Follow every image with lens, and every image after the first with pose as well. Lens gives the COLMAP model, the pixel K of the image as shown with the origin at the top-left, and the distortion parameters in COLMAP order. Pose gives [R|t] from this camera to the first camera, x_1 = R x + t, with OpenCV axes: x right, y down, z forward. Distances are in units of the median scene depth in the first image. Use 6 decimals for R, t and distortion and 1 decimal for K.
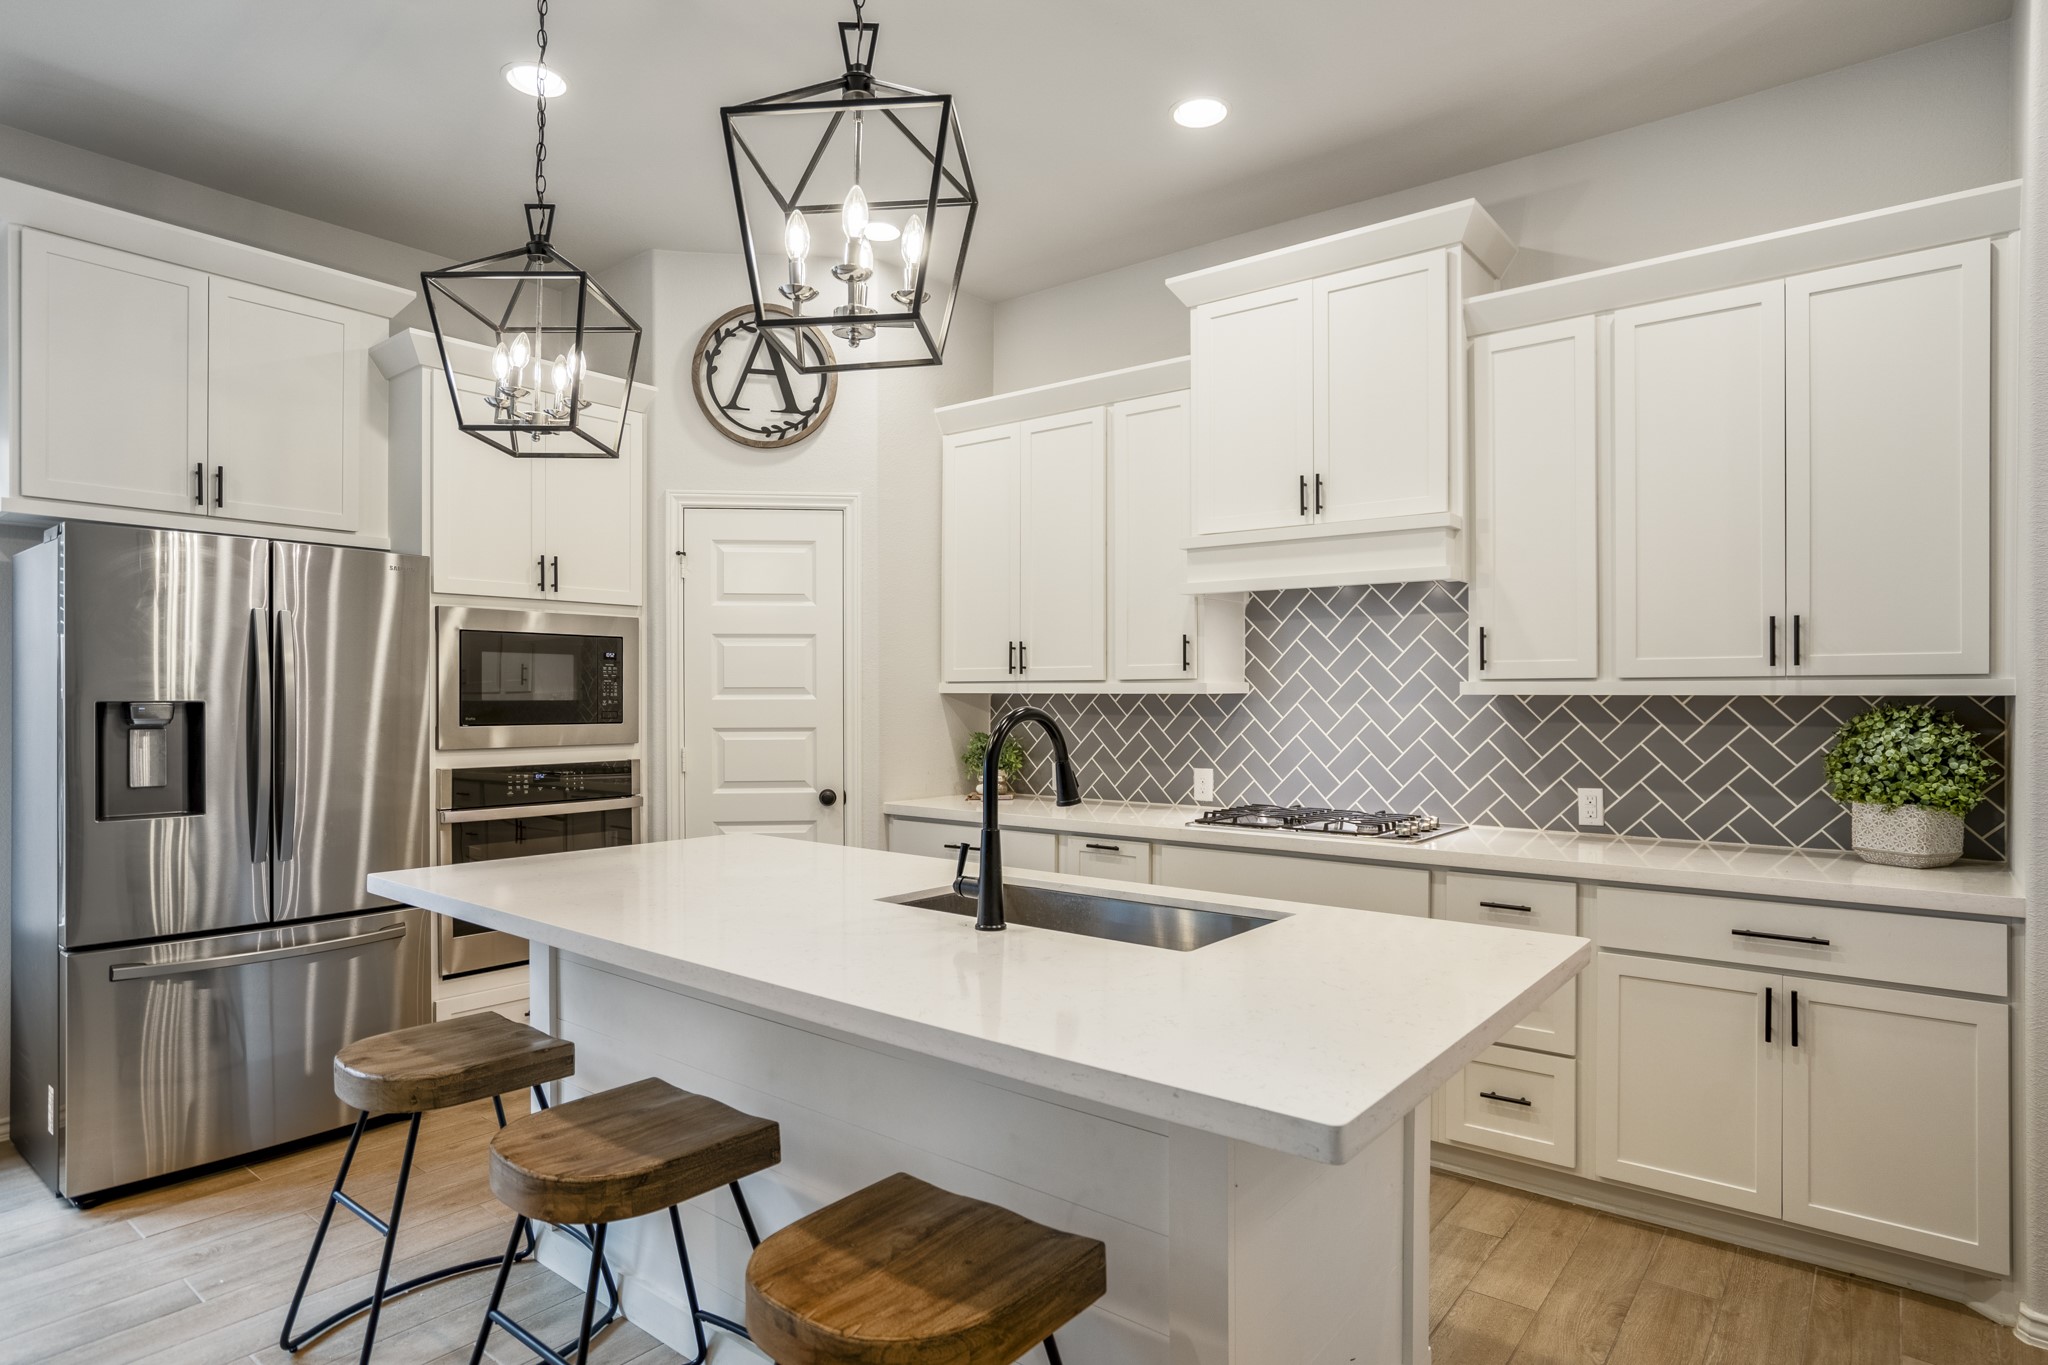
lens RADIAL K [[1115.2, 0, 1020.2], [0, 1115.2, 723.2], [0, 0, 1]] dist [-0.049965, 0.029465]
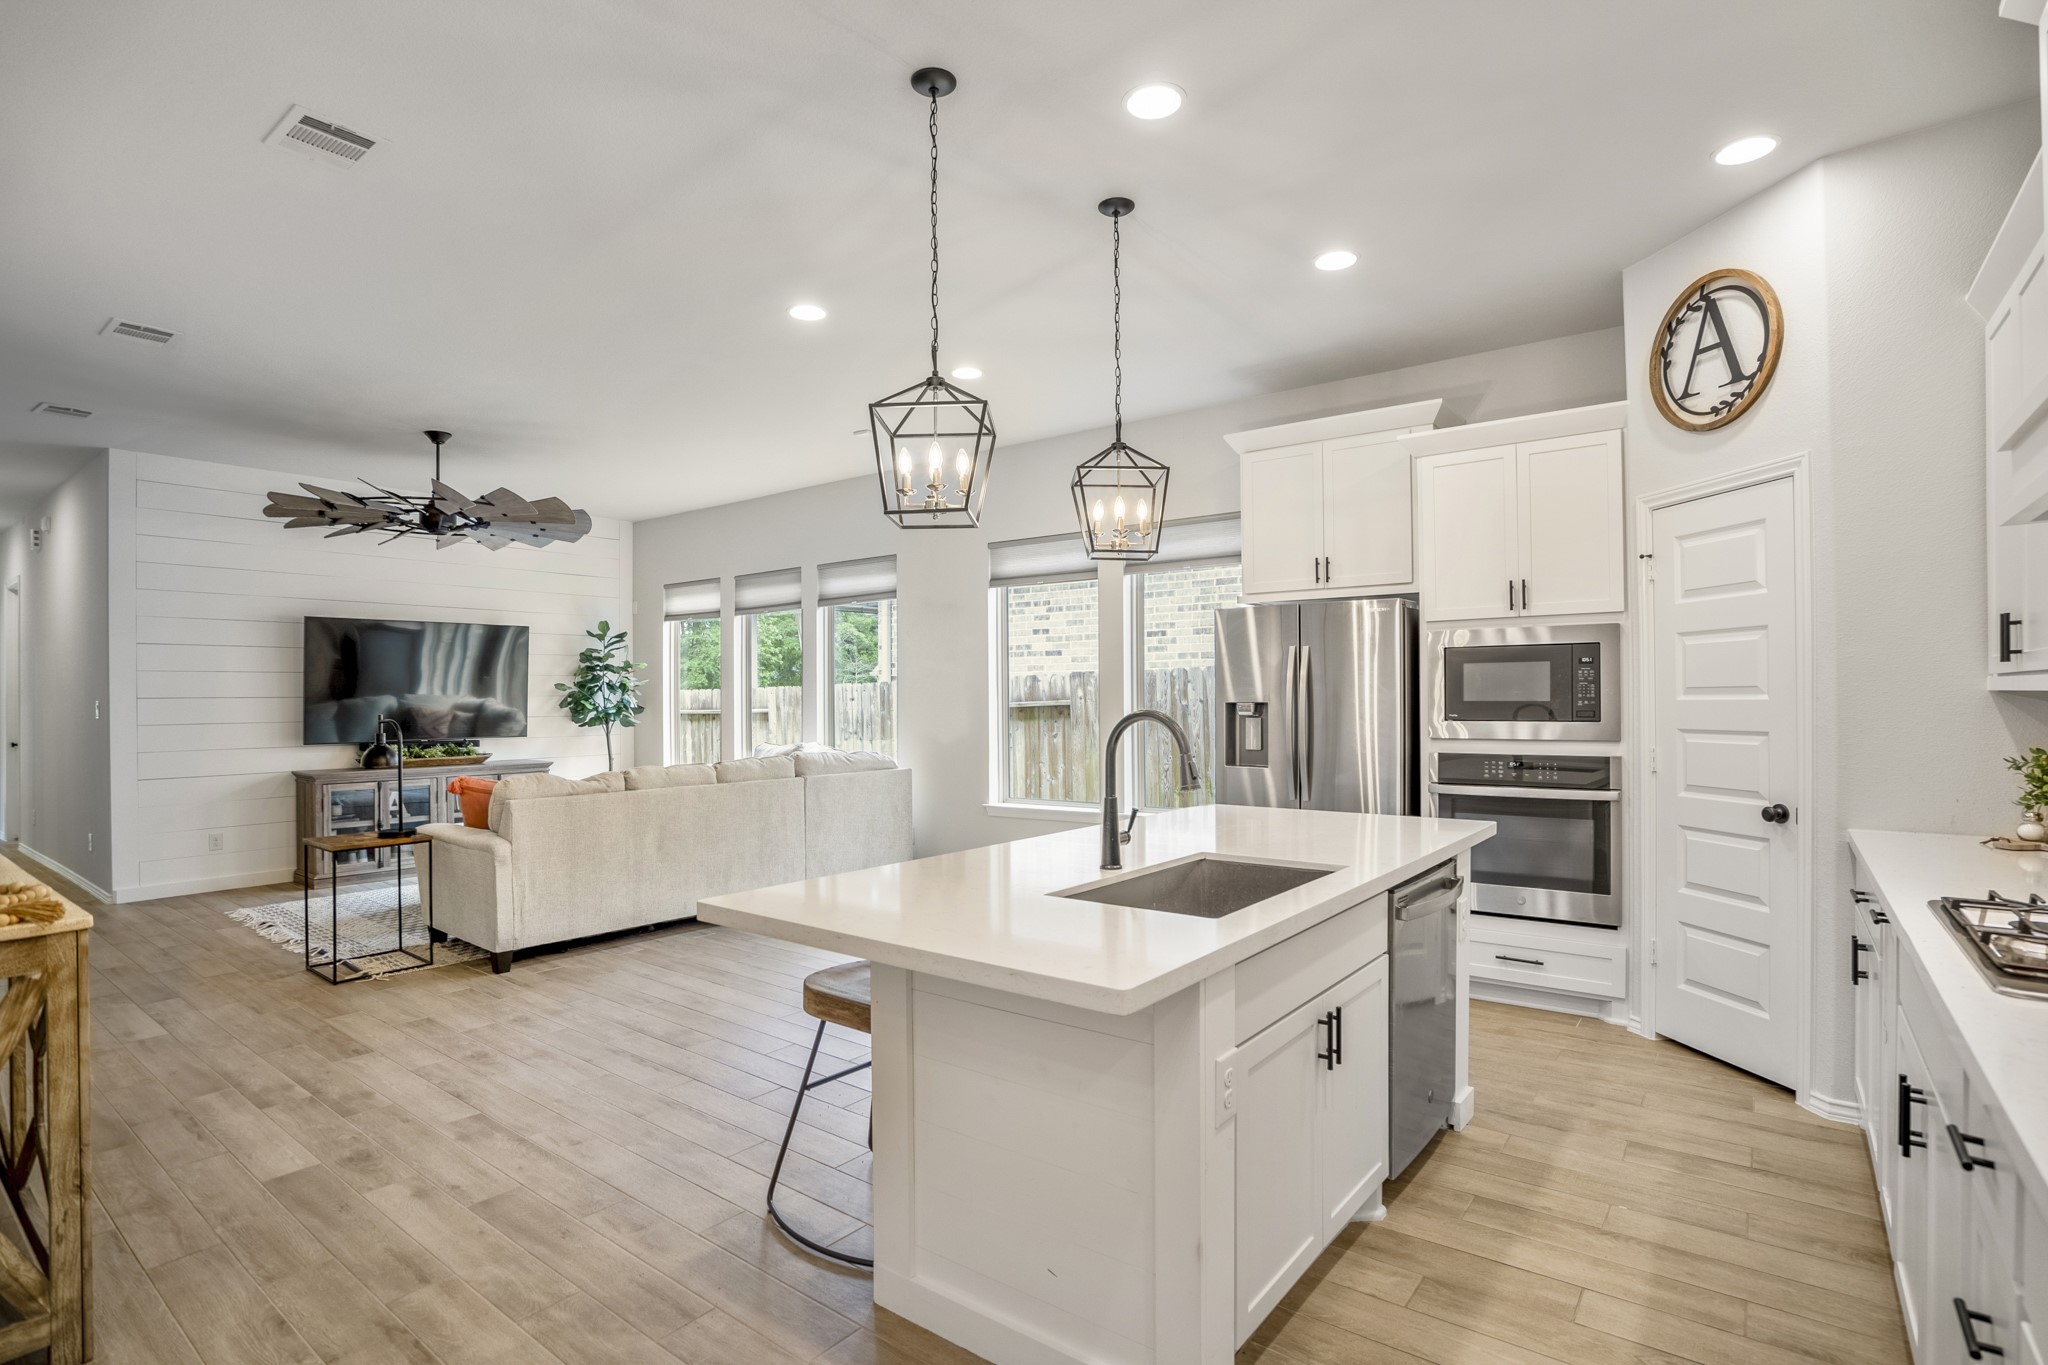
lens RADIAL K [[998.4, 0, 1015.8], [0, 998.4, 697.0], [0, 0, 1]] dist [-0.063926, 0.029716]
pose [[0.020289, -0.003705, -0.999787, 0.577133], [-0.014047, 0.999893, -0.003991, -0.012359], [0.999695, 0.014125, 0.020235, 0.408317]]
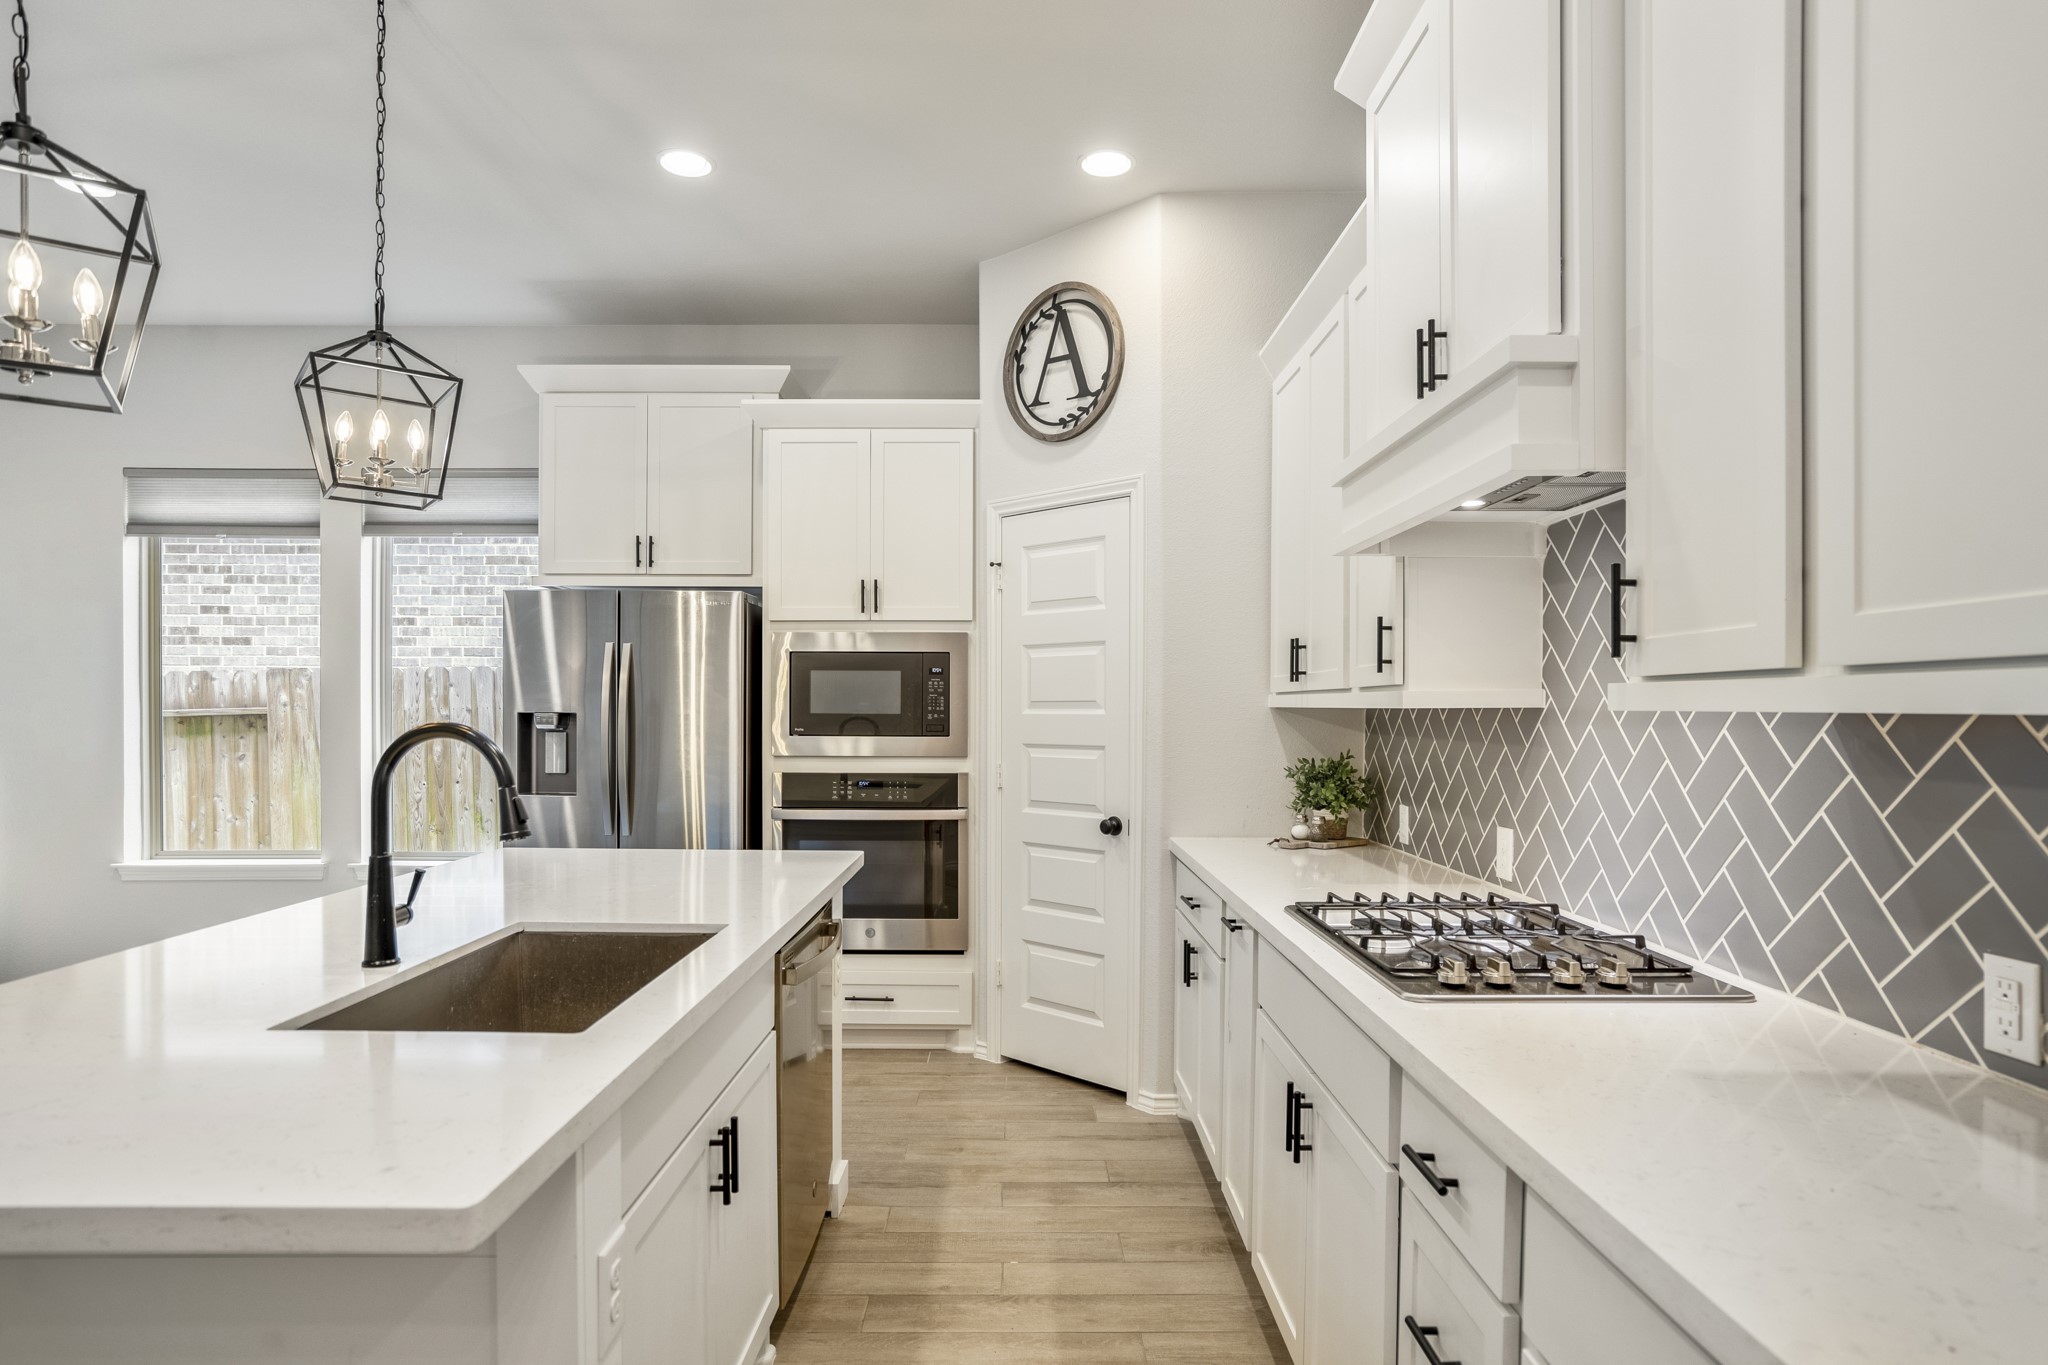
lens RADIAL K [[1115.2, 0, 1020.2], [0, 1115.2, 723.2], [0, 0, 1]] dist [-0.049965, 0.029465]
pose [[0.633575, 0.011017, -0.773603, 0.470721], [-0.019416, 0.999810, -0.001663, -0.011622], [0.773438, 0.016074, 0.633668, 0.397989]]
